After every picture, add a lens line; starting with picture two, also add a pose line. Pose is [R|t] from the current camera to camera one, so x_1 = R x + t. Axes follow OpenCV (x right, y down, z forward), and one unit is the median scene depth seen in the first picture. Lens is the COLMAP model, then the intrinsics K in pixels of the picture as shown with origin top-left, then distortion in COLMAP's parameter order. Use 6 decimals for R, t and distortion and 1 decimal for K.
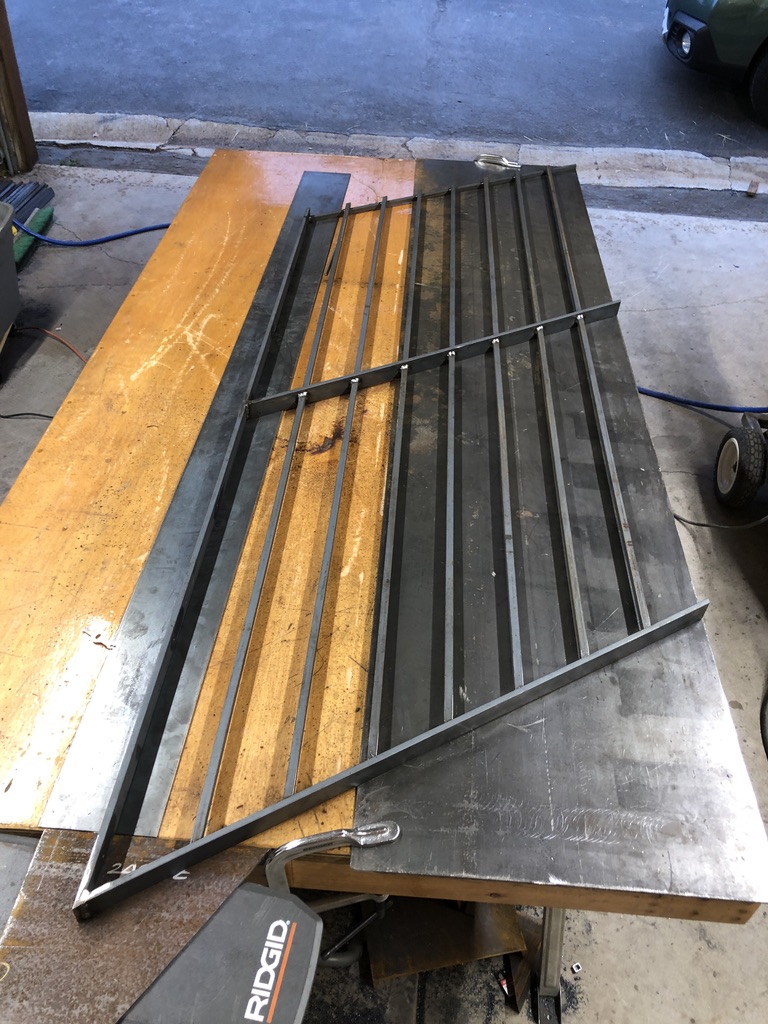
lens RADIAL K [[840.3, 0, 392.4], [0, 840.3, 507.0], [0, 0, 1]] dist [0.025249, -0.021184]
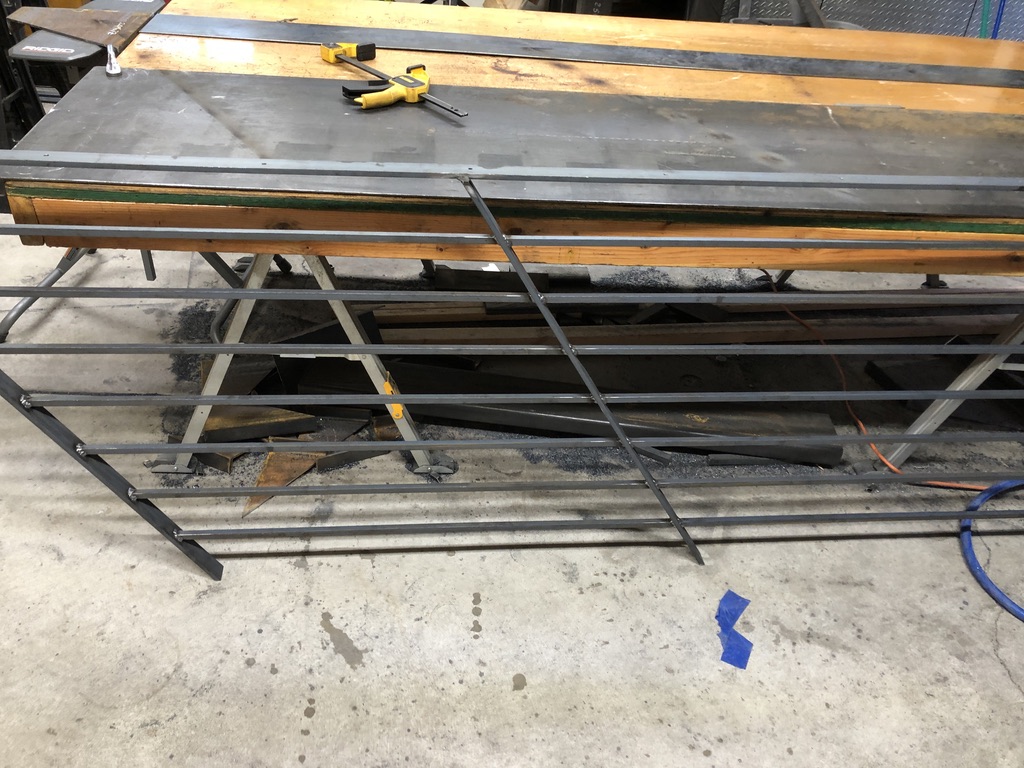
lens RADIAL K [[840.3, 0, 503.7], [0, 840.3, 382.8], [0, 0, 1]] dist [0.025249, -0.021184]
pose [[0.125243, 0.575681, -0.808026, 1.111195], [-0.712702, 0.618788, 0.330390, -0.192824], [0.690196, 0.534502, 0.487788, 0.687546]]
